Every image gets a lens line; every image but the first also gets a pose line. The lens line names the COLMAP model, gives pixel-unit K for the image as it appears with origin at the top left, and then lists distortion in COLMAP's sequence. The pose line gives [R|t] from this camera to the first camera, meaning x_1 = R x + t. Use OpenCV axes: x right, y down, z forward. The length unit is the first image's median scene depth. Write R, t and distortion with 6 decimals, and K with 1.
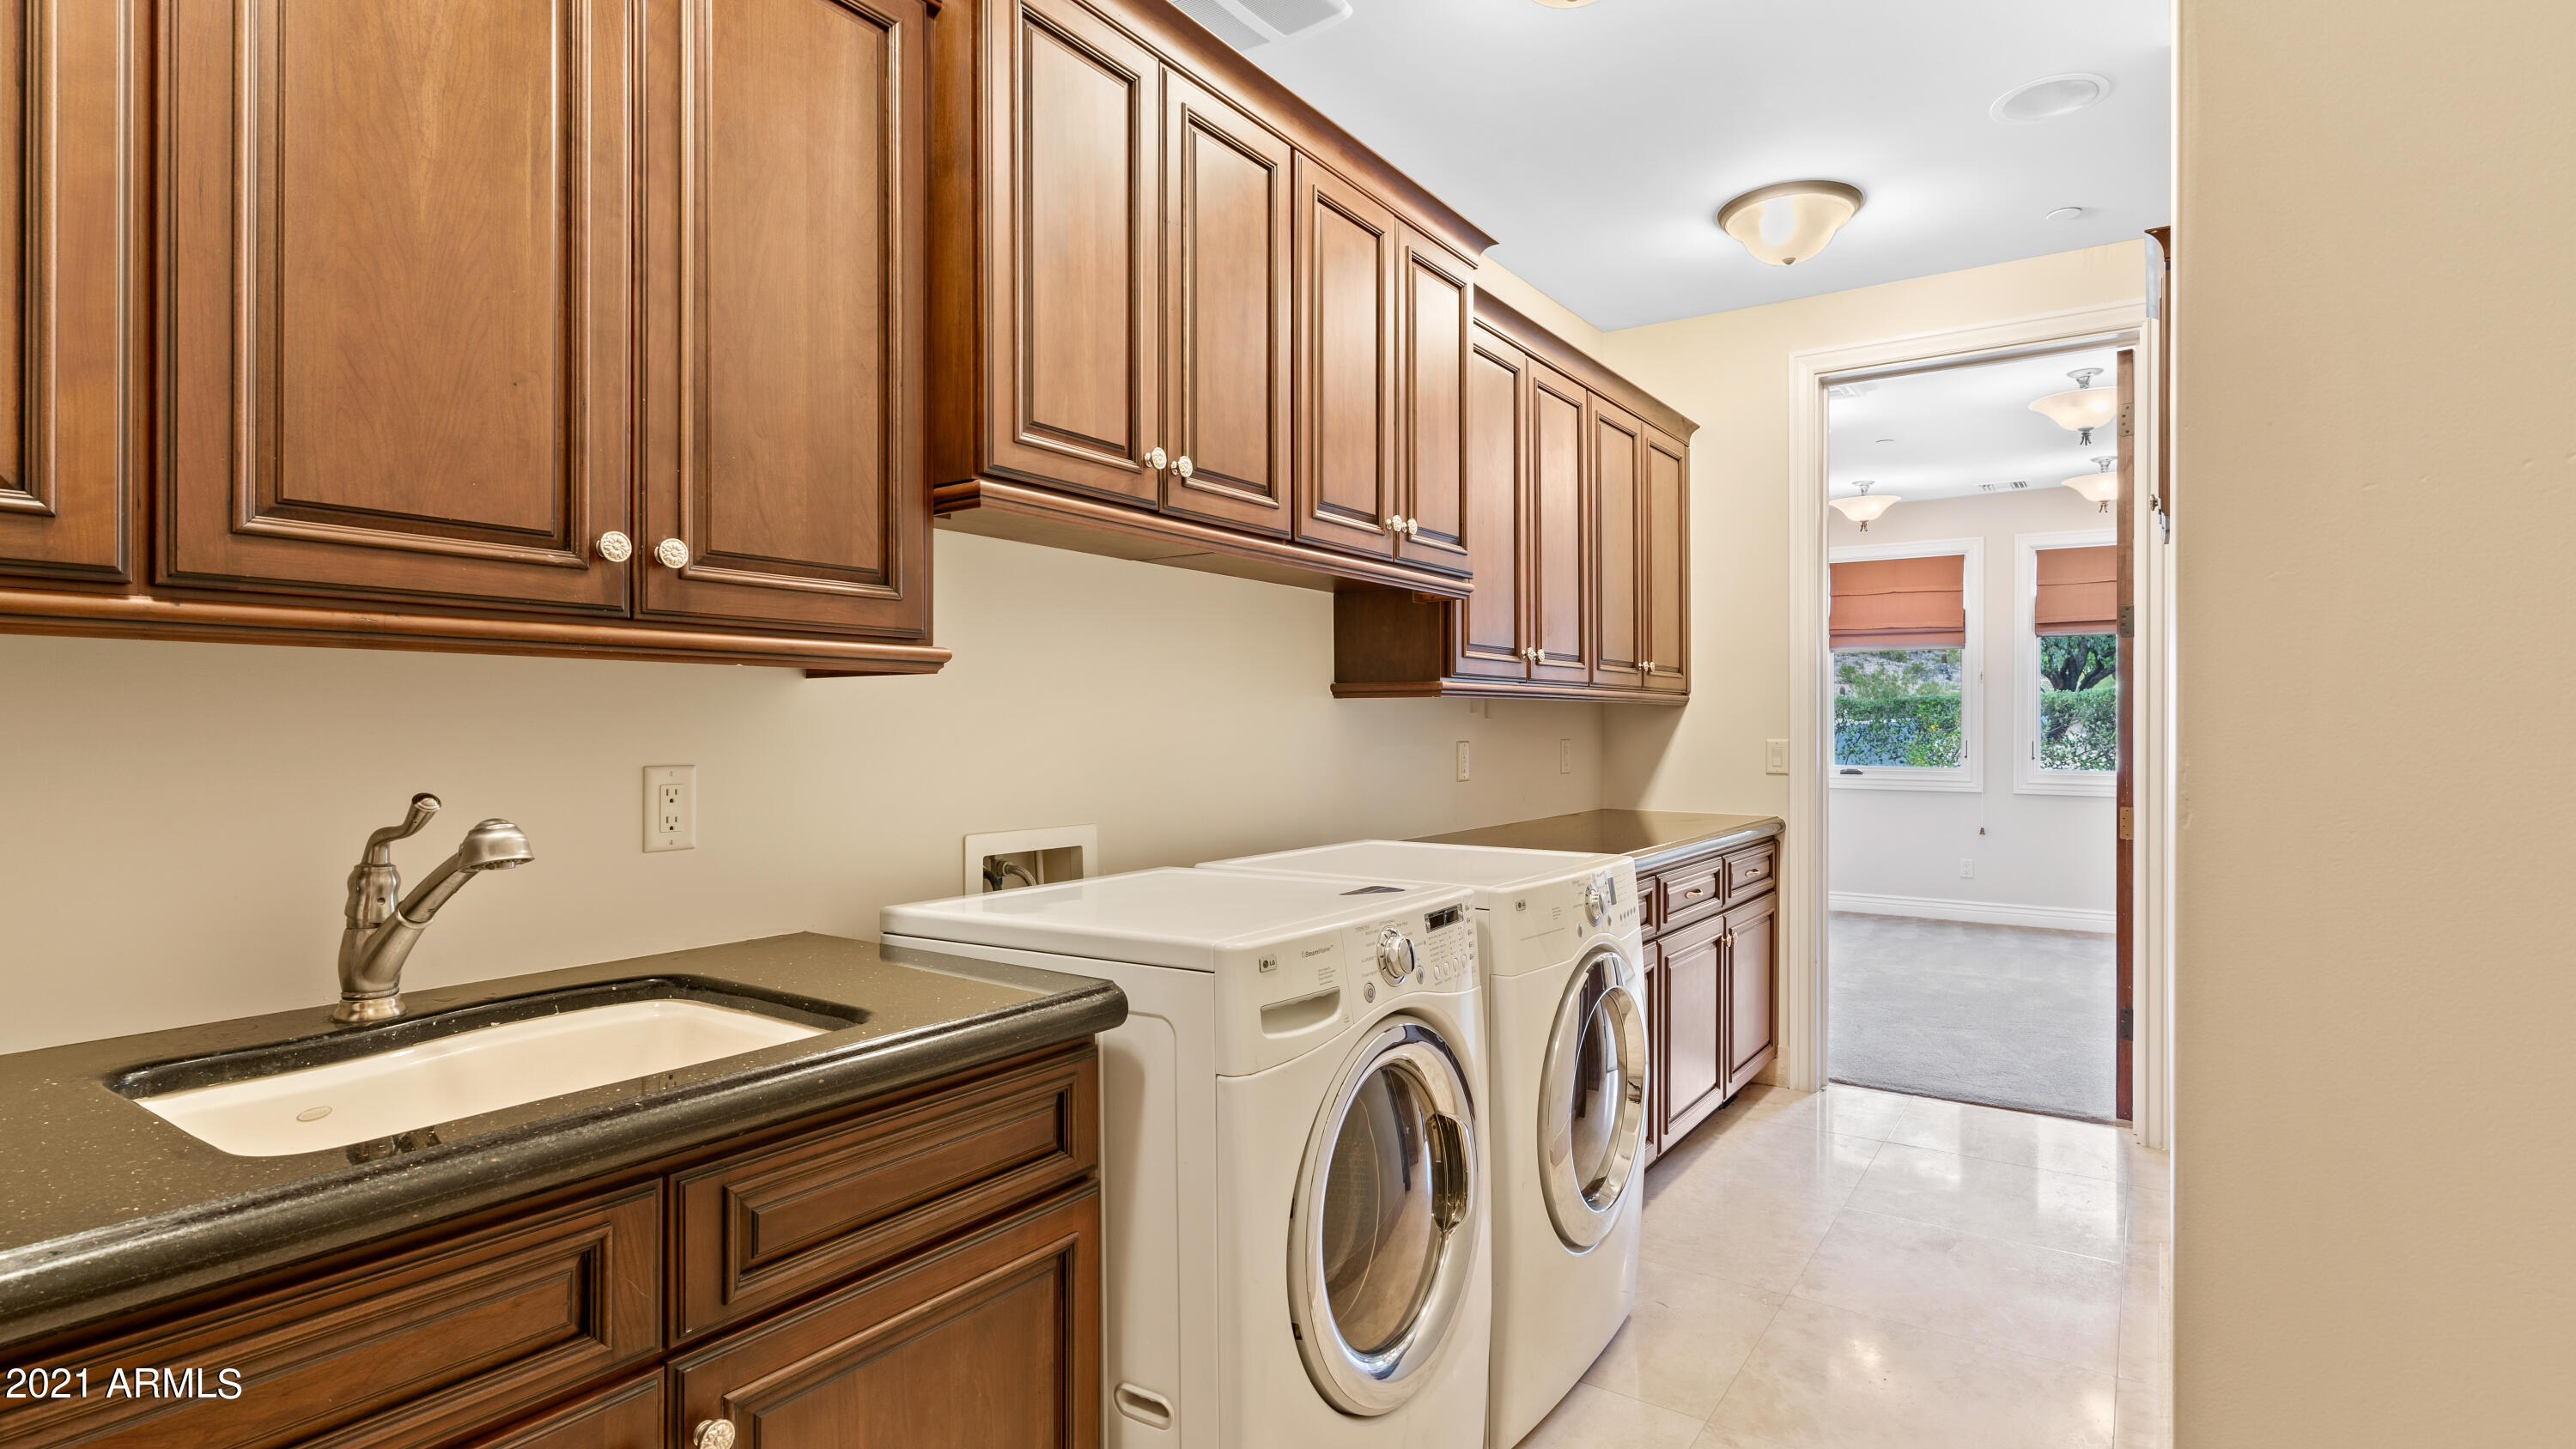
lens RADIAL K [[1232.6, 0, 1291.0], [0, 1232.6, 722.0], [0, 0, 1]] dist [-0.002551, -0.001687]
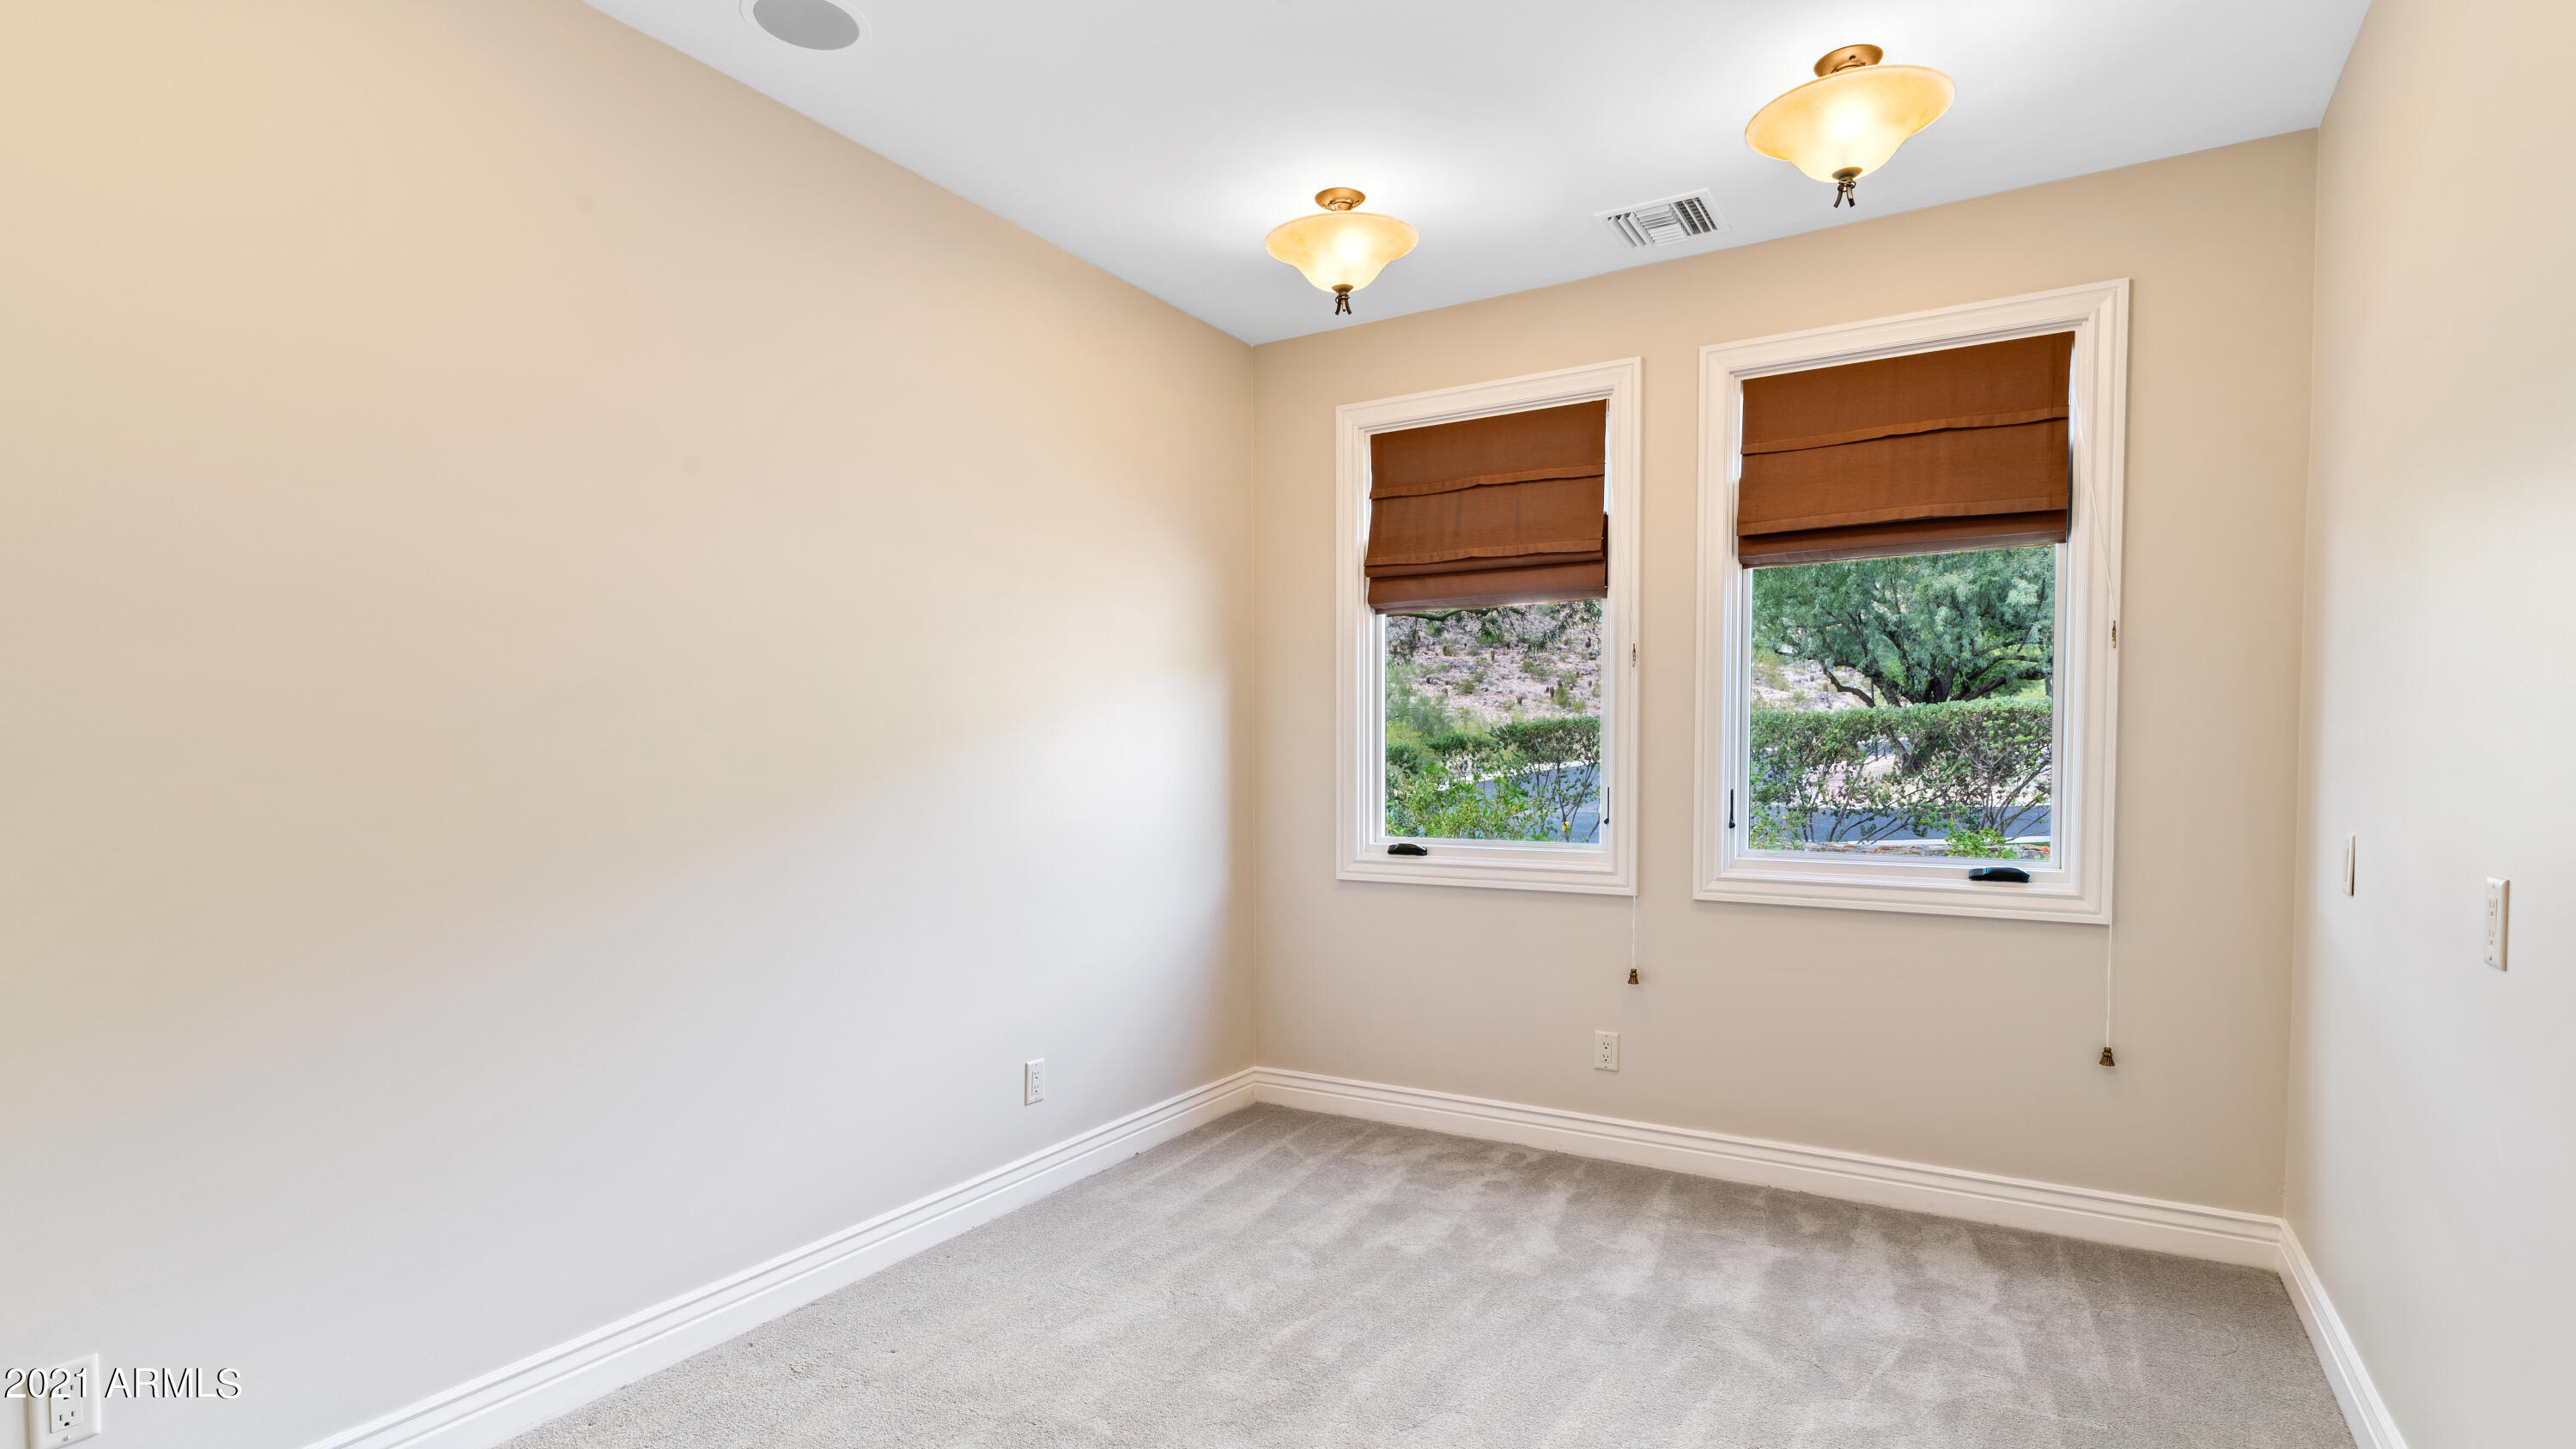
lens RADIAL K [[1232.6, 0, 1279.1], [0, 1232.6, 796.1], [0, 0, 1]] dist [-0.002551, -0.001687]
pose [[0.997766, -0.004986, 0.066618, 0.386734], [0.002588, 0.999347, 0.036033, 0.000334], [-0.066754, -0.035780, 0.997128, 0.525477]]
